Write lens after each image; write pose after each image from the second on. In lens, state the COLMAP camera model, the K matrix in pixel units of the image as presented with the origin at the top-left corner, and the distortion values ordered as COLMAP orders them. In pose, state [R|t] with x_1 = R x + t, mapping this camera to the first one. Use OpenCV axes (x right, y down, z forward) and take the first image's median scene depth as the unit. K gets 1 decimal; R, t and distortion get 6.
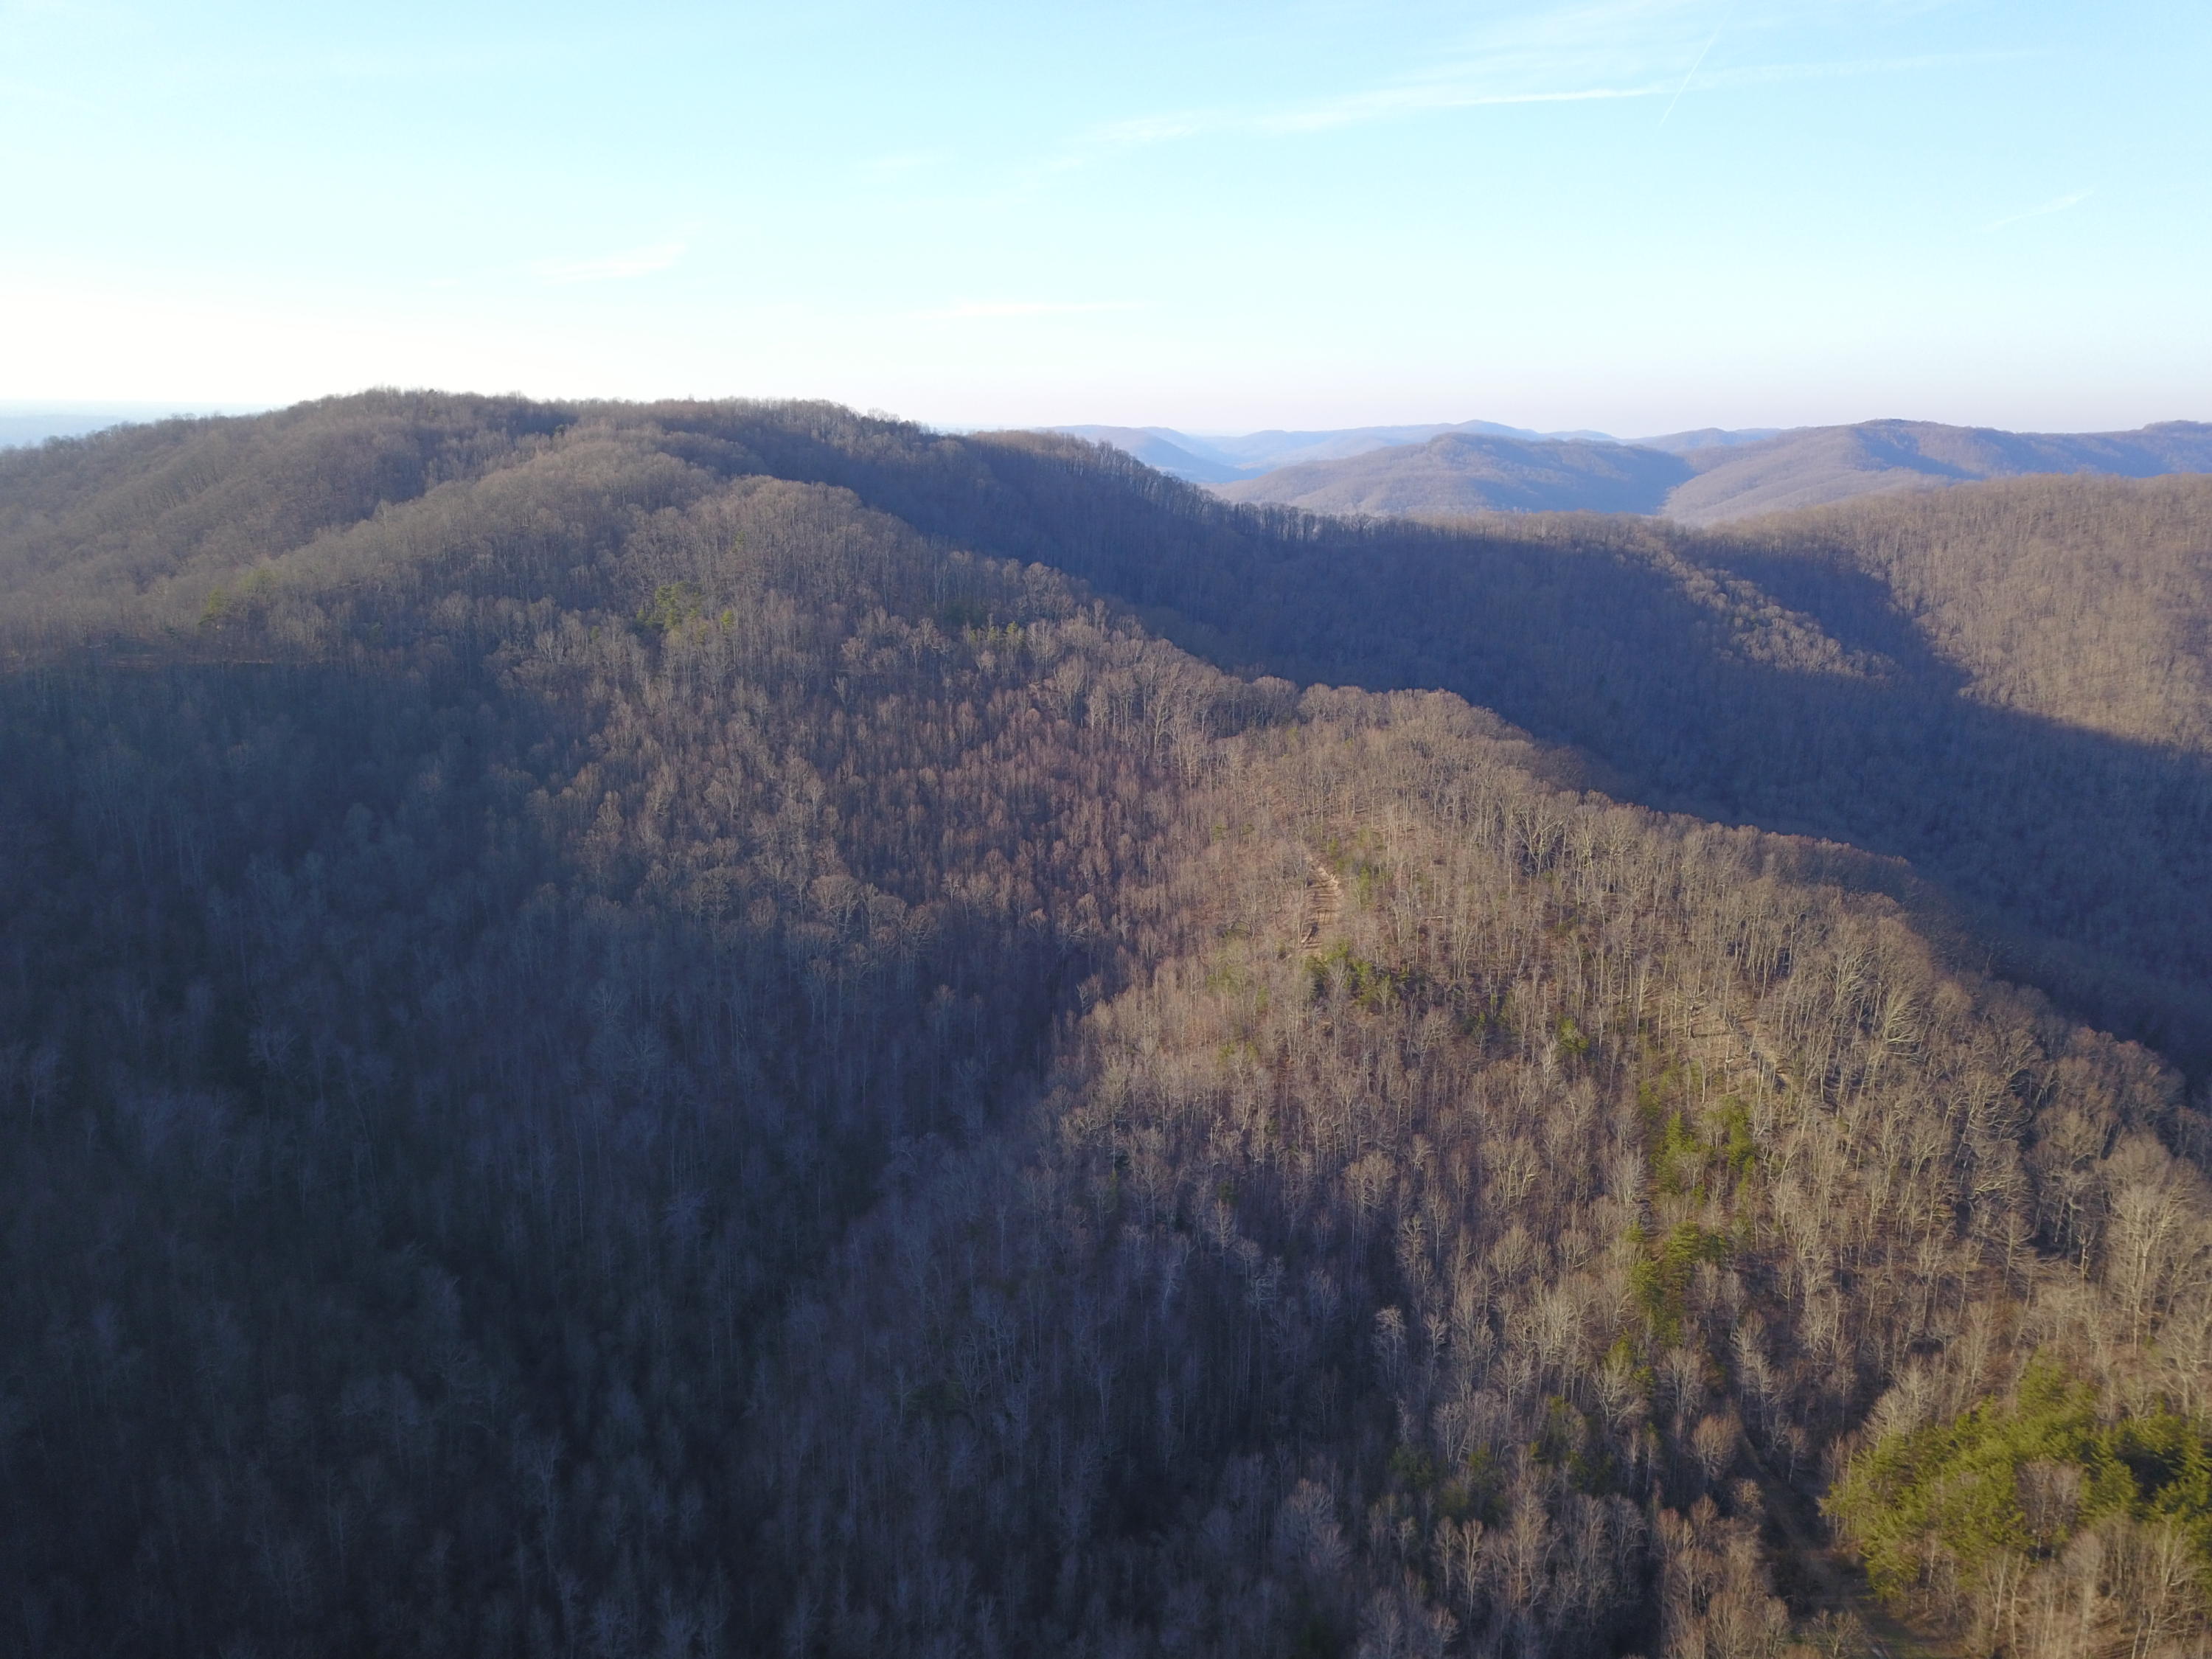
lens RADIAL K [[1683.8, 0, 1125.6], [0, 1683.8, 815.2], [0, 0, 1]] dist [0.017044, -0.007081]
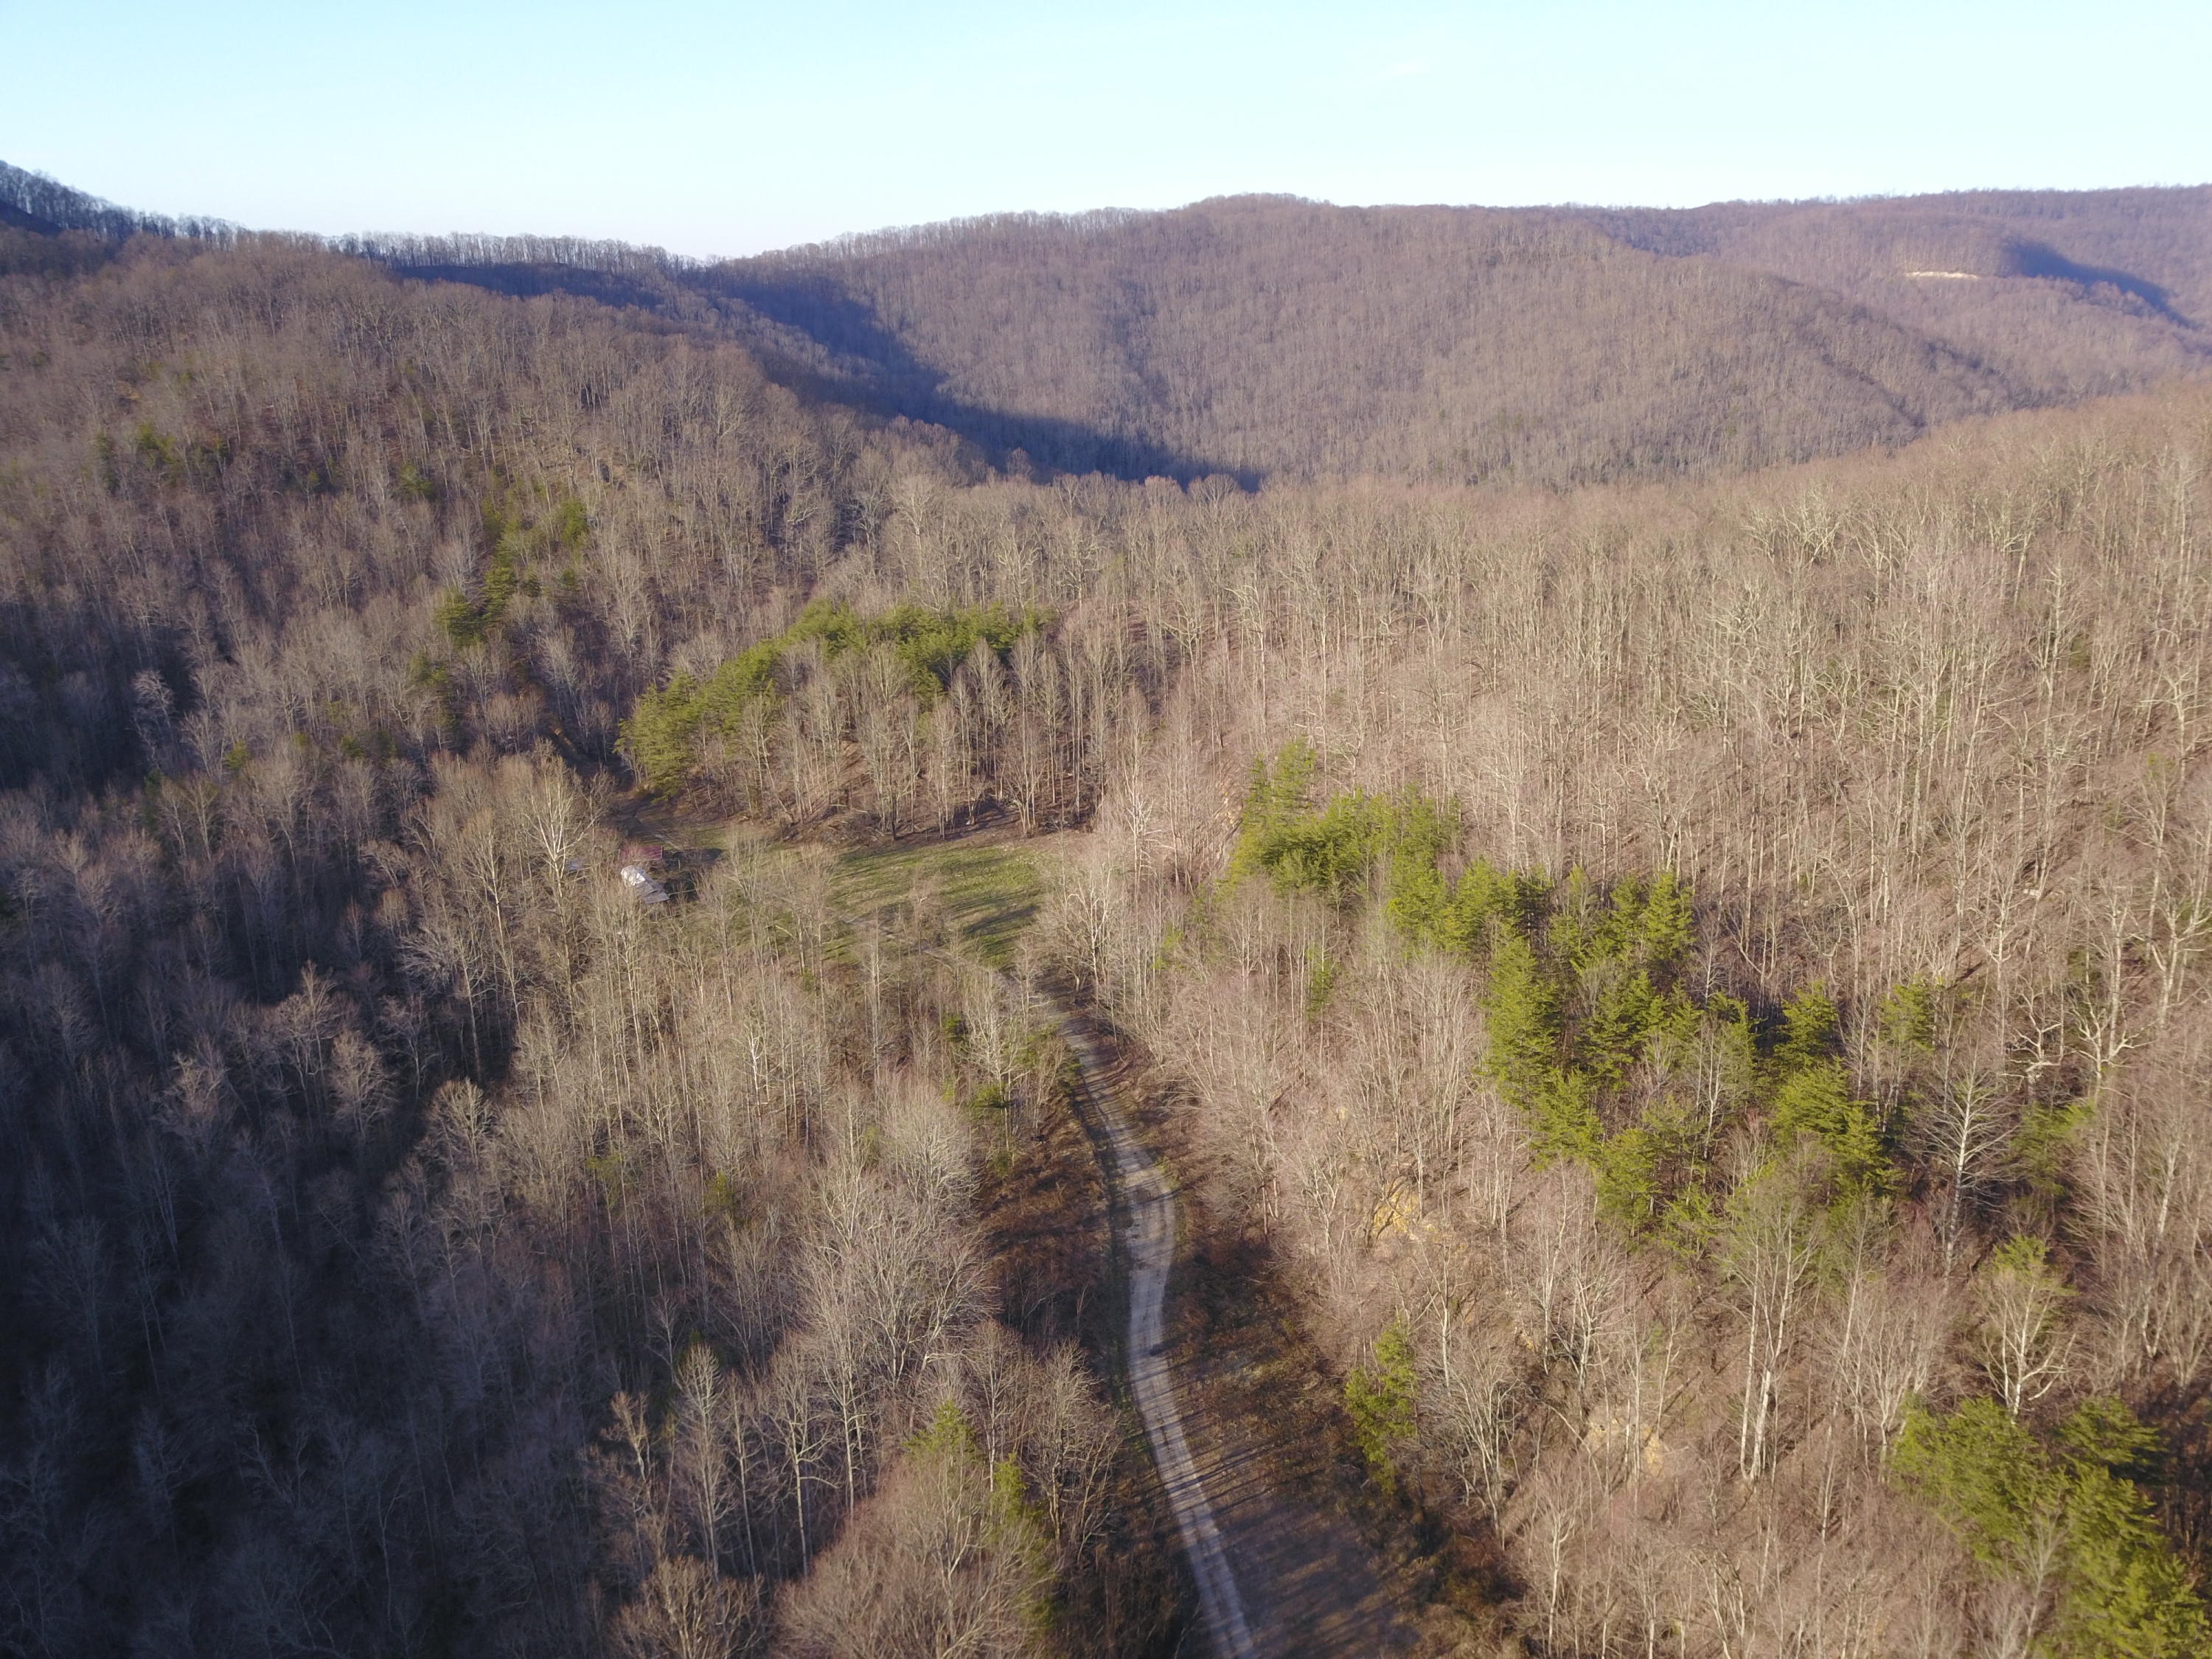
lens RADIAL K [[1683.8, 0, 1121.0], [0, 1683.8, 822.0], [0, 0, 1]] dist [0.017044, -0.007081]
pose [[0.869783, -0.161675, 0.466195, 0.119310], [0.125224, 0.986191, 0.108376, 0.231406], [-0.477279, -0.035885, 0.878019, -0.018376]]
